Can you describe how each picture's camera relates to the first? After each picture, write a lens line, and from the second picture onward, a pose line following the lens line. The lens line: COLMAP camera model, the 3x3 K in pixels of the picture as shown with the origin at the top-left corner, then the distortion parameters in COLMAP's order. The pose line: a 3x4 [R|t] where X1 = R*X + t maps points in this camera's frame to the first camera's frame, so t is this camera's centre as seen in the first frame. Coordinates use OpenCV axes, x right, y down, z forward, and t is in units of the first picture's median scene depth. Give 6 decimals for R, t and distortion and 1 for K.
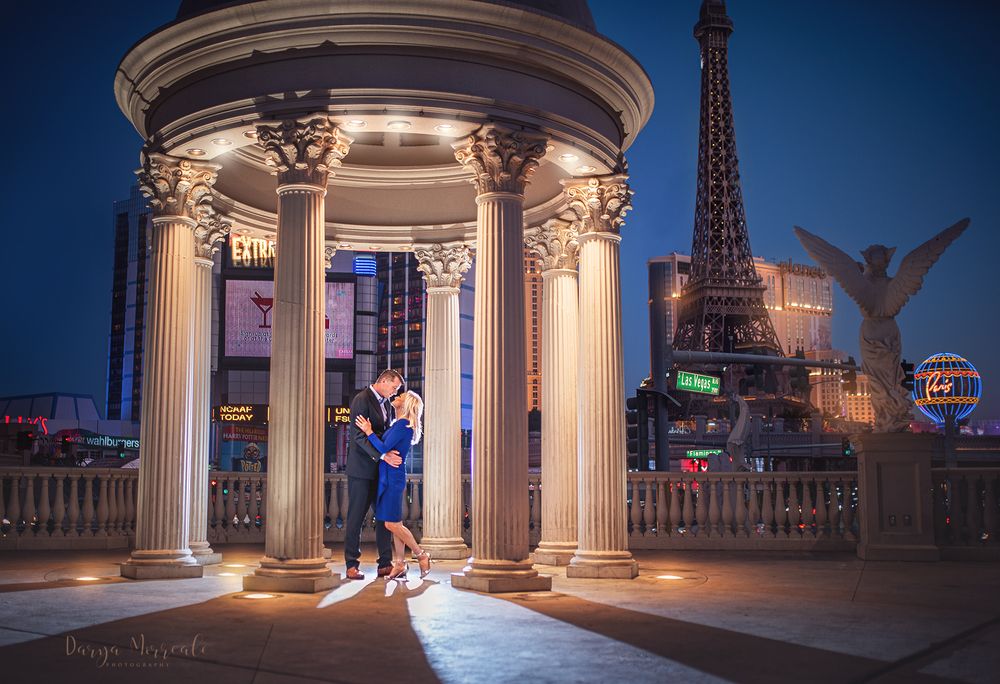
lens RADIAL K [[1170.2, 0, 500.0], [0, 1170.2, 342.0], [0, 0, 1]] dist [-0.058224, 0.005955]
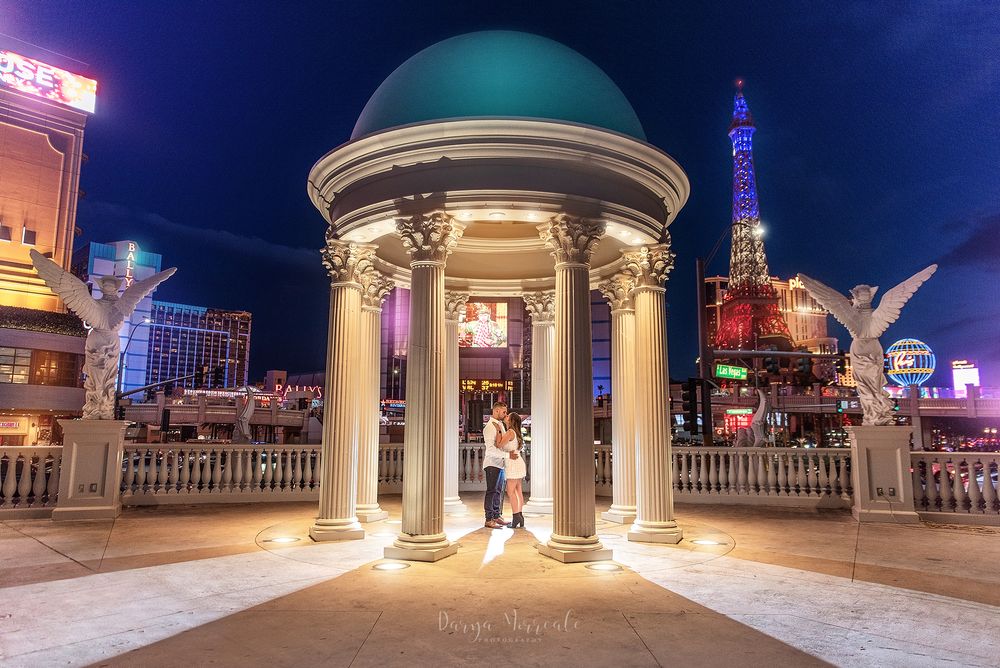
lens RADIAL K [[738.7, 0, 503.6], [0, 738.7, 317.2], [0, 0, 1]] dist [-0.002361, -0.001449]
pose [[0.990864, -0.013706, -0.134169, 0.033833], [0.010460, 0.999636, -0.024866, -0.040049], [0.134461, 0.023235, 0.990646, 0.126909]]
